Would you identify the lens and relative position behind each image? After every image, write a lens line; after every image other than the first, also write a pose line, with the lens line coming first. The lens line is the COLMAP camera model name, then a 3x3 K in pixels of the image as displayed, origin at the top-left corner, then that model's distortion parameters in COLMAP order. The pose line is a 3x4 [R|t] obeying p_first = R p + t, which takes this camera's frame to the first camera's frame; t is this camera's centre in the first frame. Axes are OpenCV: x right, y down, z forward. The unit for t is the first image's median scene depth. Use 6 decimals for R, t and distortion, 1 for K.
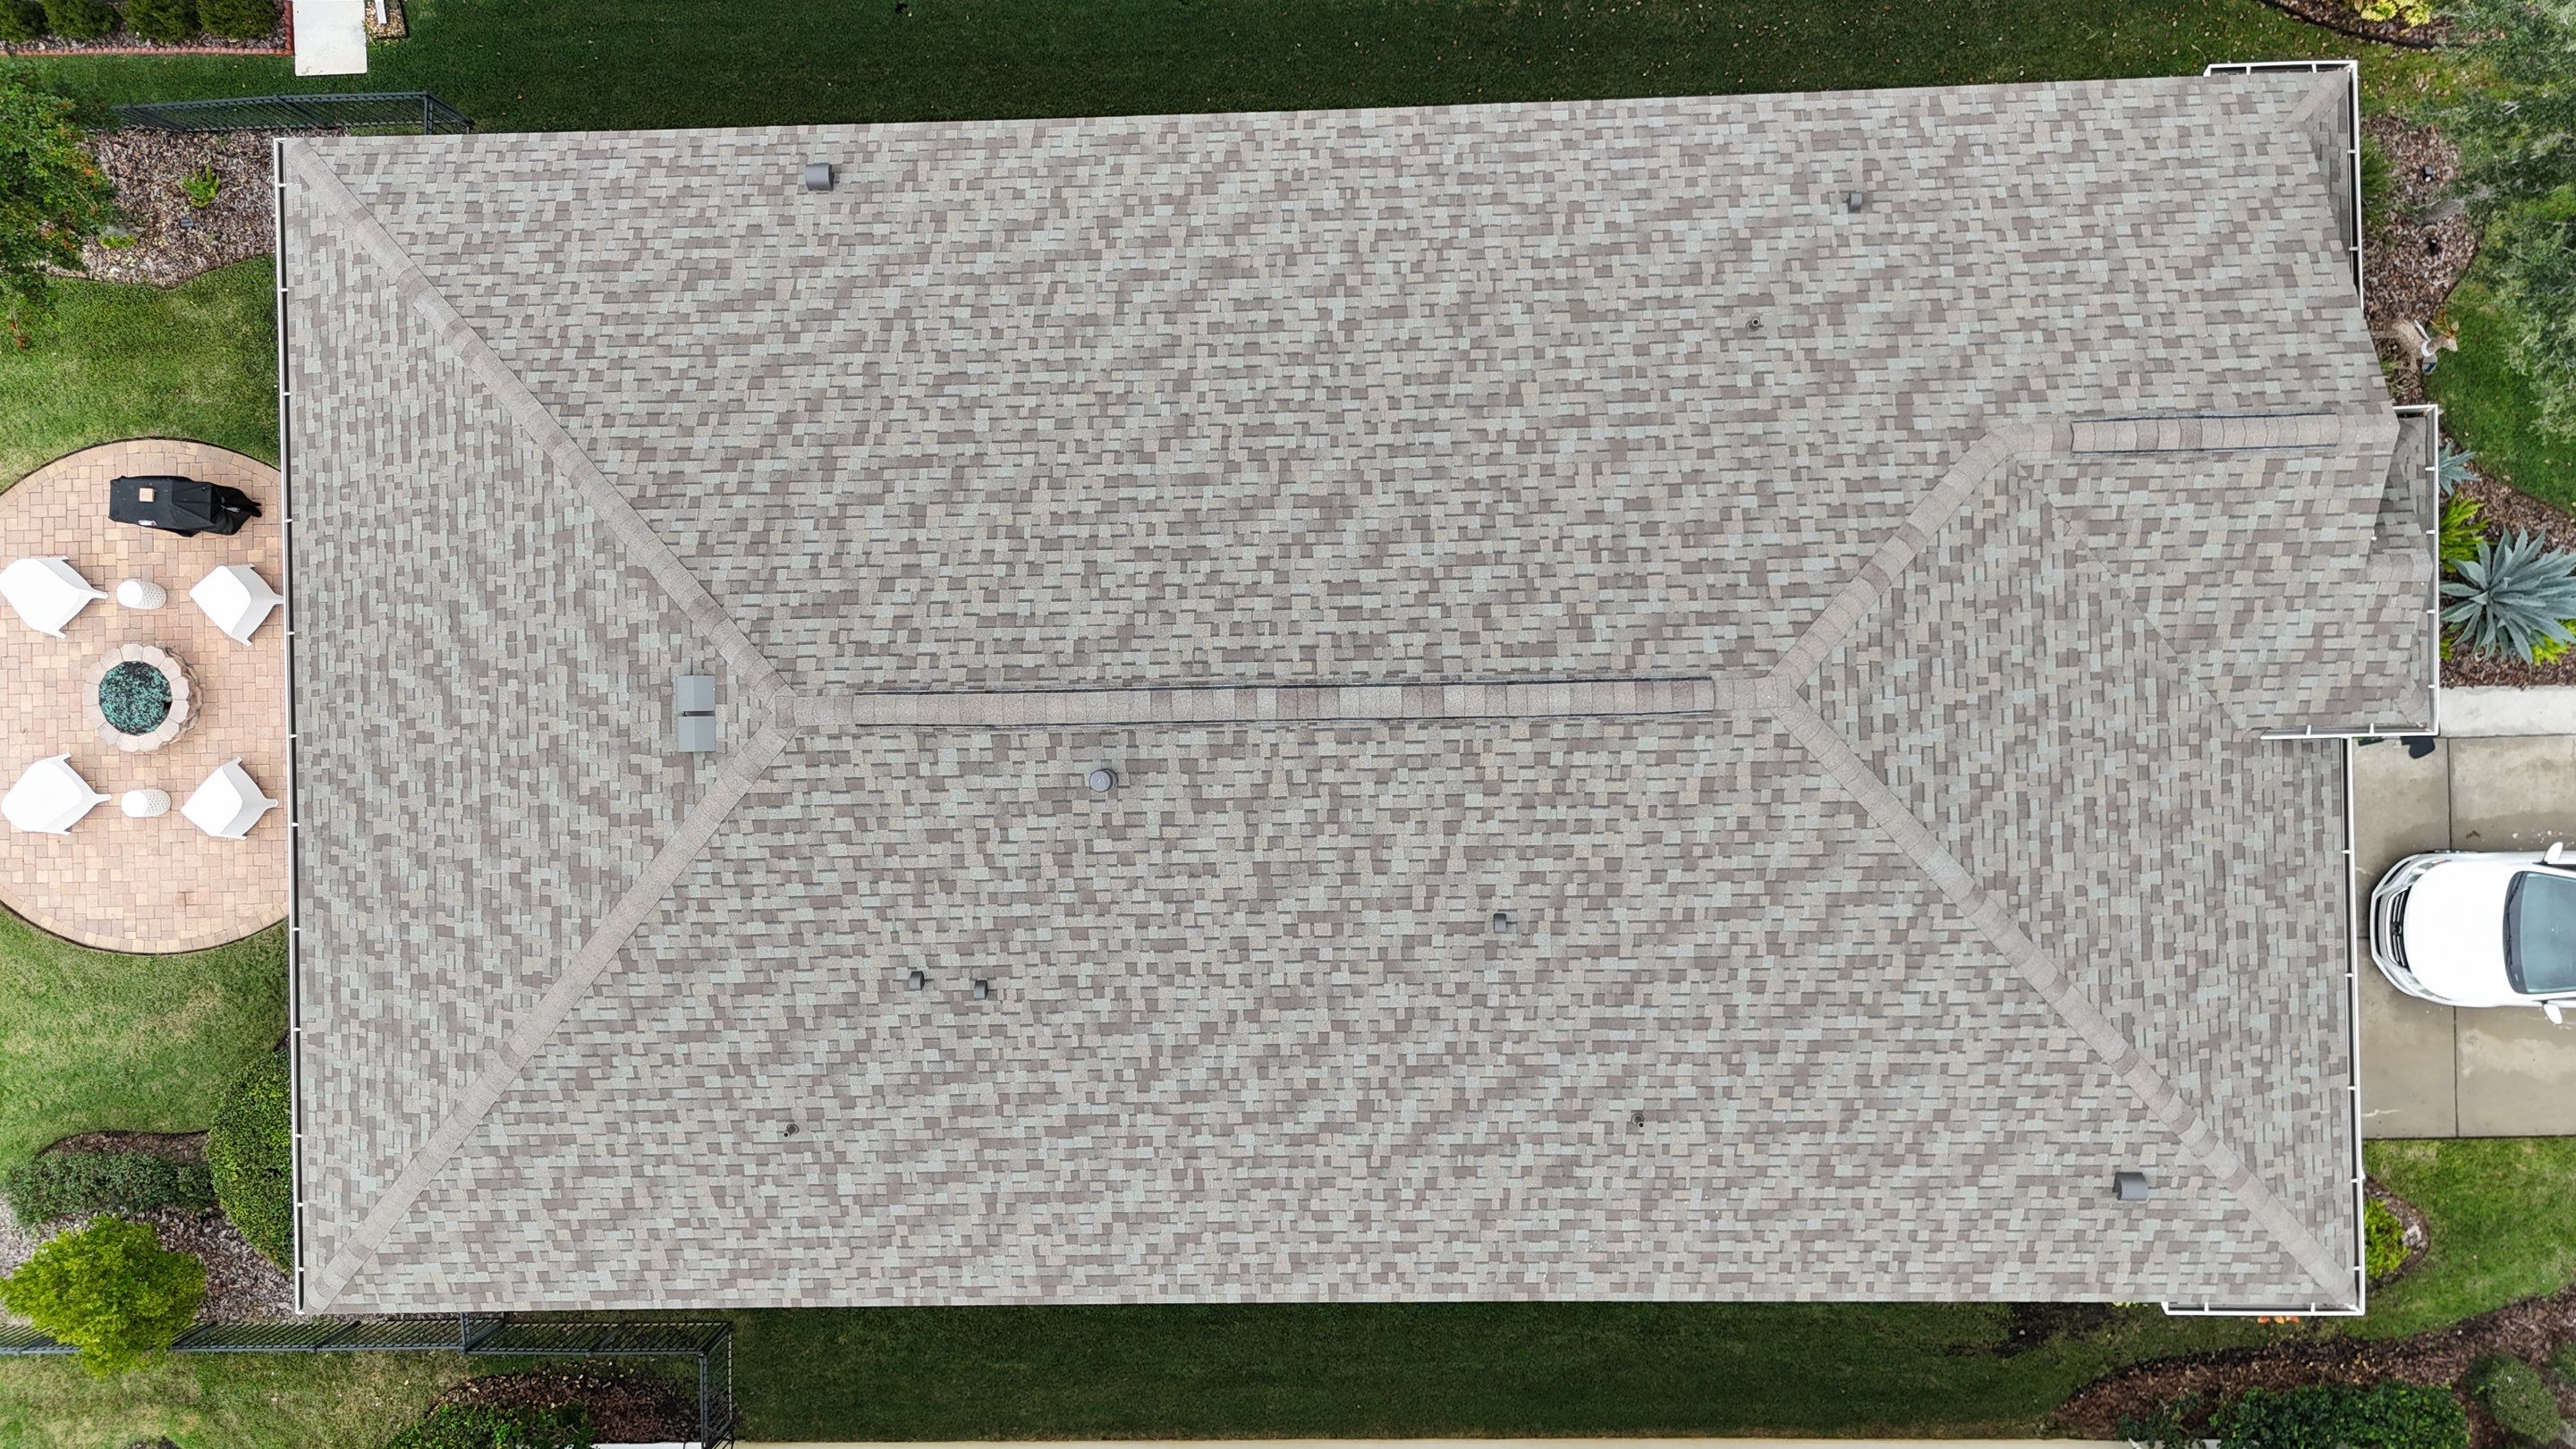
lens RADIAL K [[1894.5, 0, 1288.0], [0, 1894.5, 724.5], [0, 0, 1]] dist [0.072939, -0.073392]
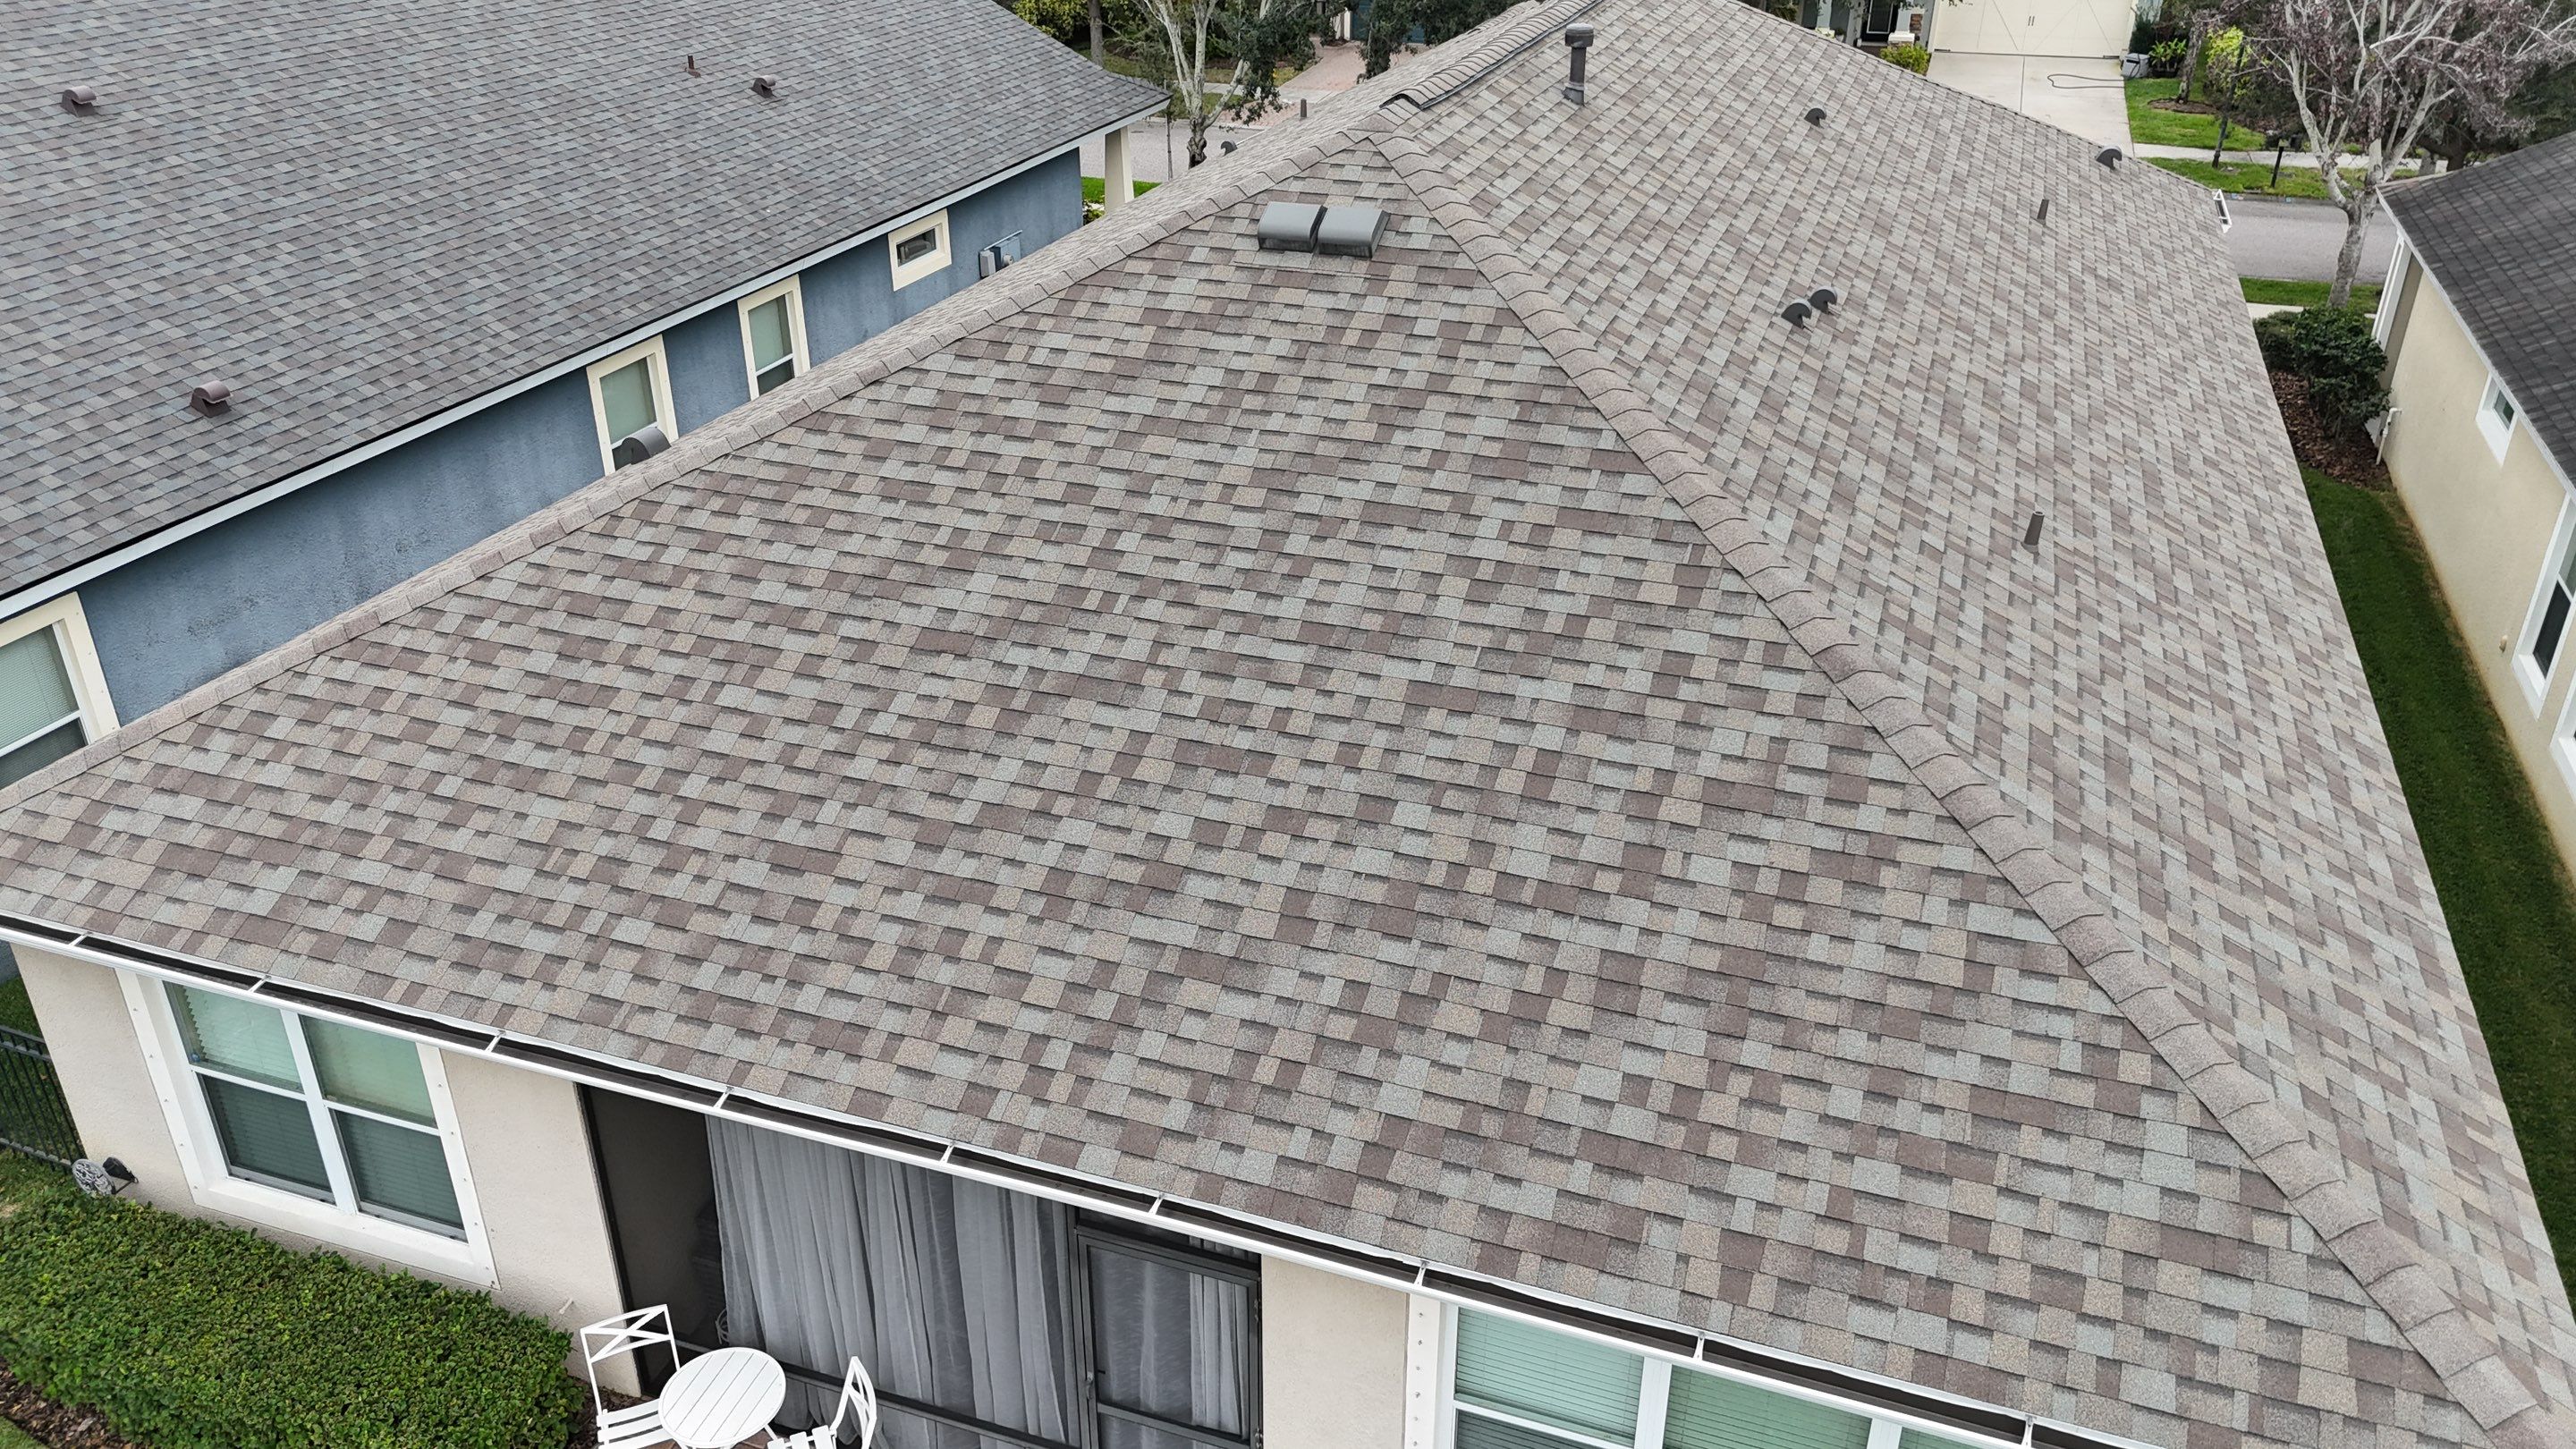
lens RADIAL K [[1894.5, 0, 1288.0], [0, 1894.5, 724.5], [0, 0, 1]] dist [0.072939, -0.073392]
pose [[0.351838, -0.397866, 0.847298, -0.890396], [0.935975, 0.161782, -0.312693, 0.202205], [-0.012667, 0.903067, 0.429313, 0.849520]]
